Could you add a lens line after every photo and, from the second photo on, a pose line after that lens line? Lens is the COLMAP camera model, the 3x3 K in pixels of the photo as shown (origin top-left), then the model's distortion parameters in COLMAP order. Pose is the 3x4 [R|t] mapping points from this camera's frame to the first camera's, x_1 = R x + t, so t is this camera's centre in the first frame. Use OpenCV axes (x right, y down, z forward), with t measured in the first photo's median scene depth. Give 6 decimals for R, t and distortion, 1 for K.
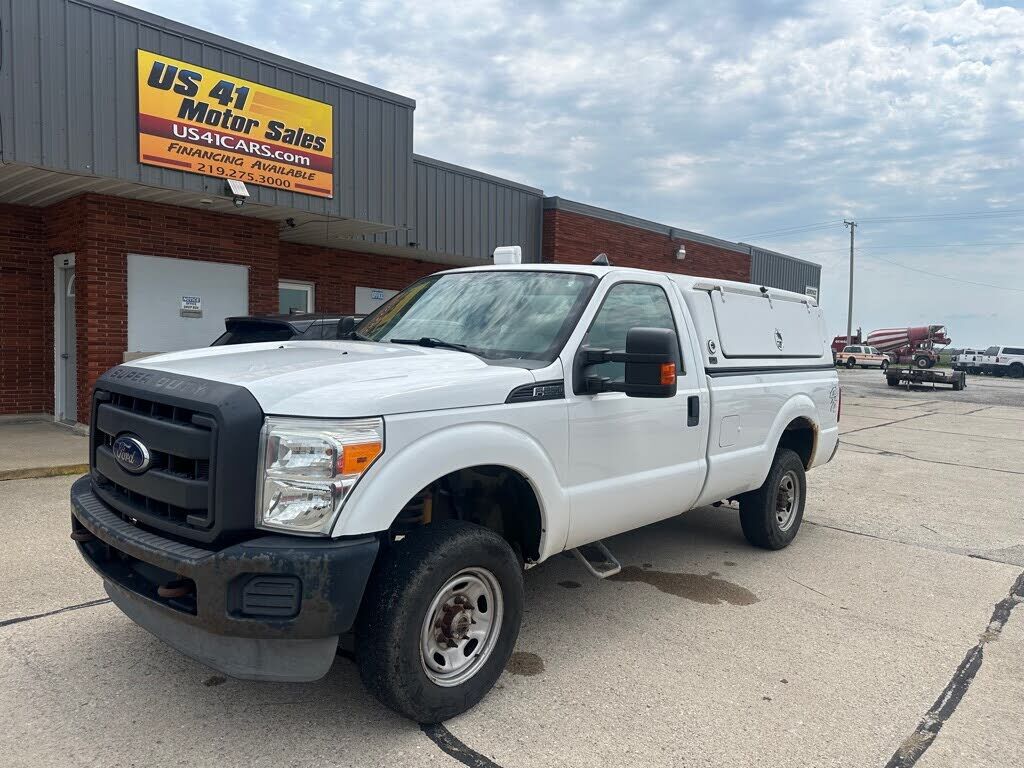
lens RADIAL K [[730.4, 0, 515.2], [0, 730.4, 380.2], [0, 0, 1]] dist [-0.000280, -0.009829]
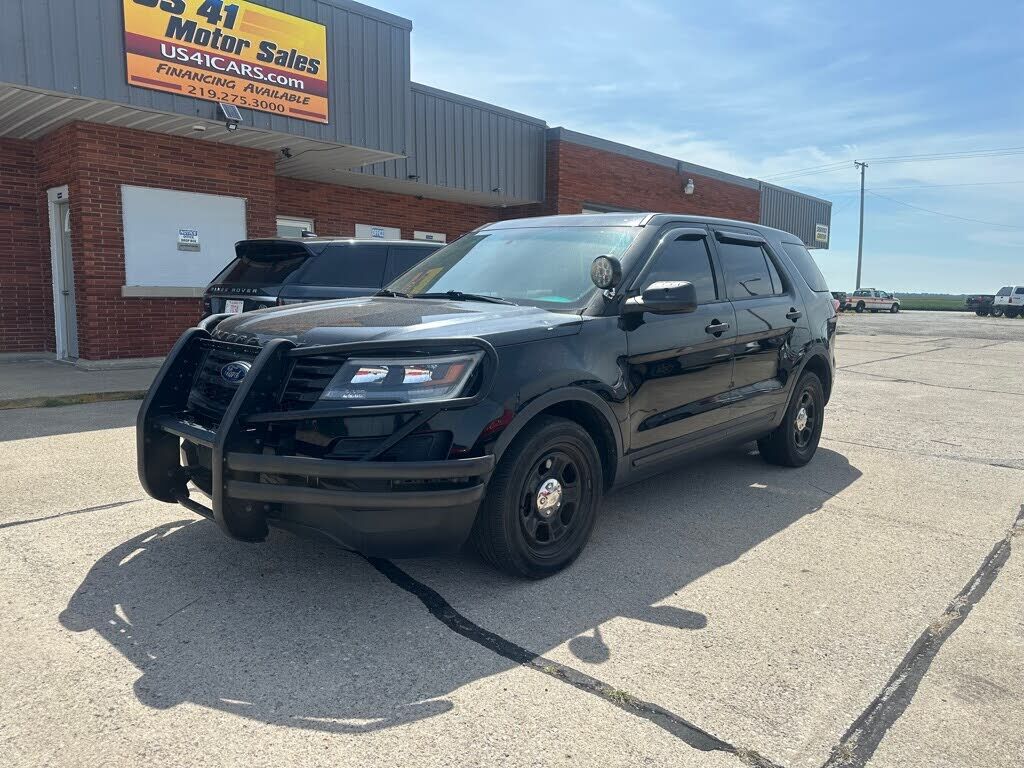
lens RADIAL K [[731.1, 0, 509.5], [0, 731.1, 378.6], [0, 0, 1]] dist [-0.003613, -0.006033]
pose [[0.999758, -0.015800, -0.015280, -0.001182], [0.016674, 0.998125, 0.058900, 0.037473], [0.014321, -0.059141, 0.998147, 0.018044]]
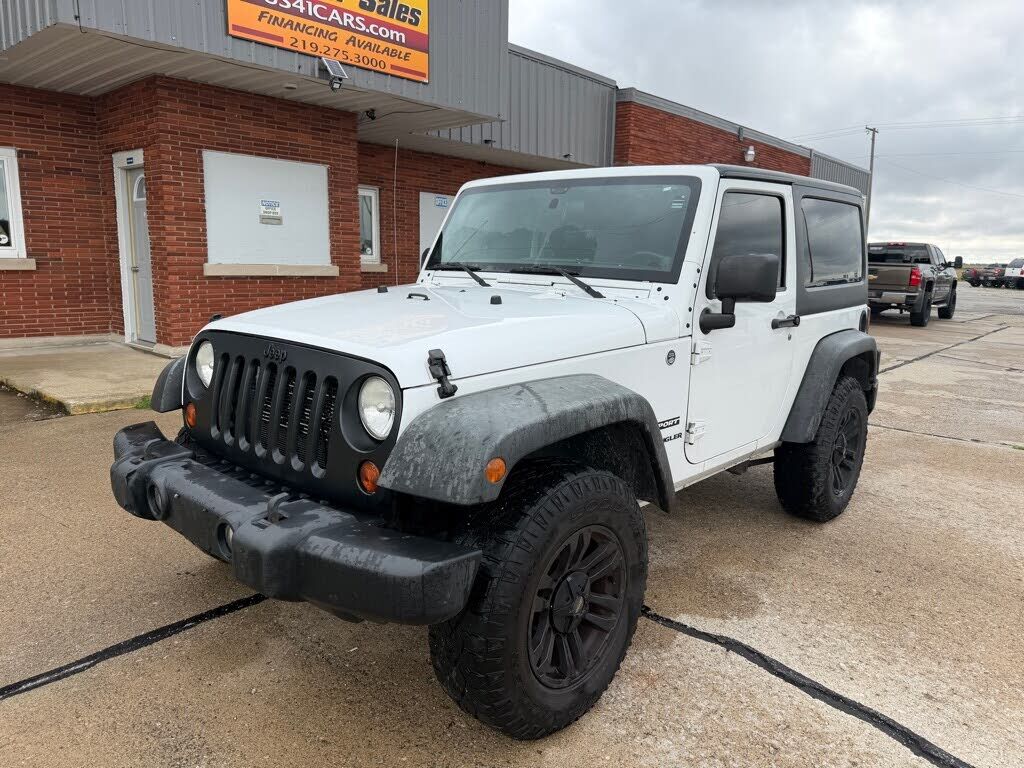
lens RADIAL K [[729.7, 0, 500.6], [0, 729.7, 388.2], [0, 0, 1]] dist [-0.007088, -0.003970]
pose [[0.999972, -0.006890, 0.002804, -0.182410], [0.006489, 0.992230, 0.124250, 0.003885], [-0.003638, -0.124228, 0.992247, 0.101946]]
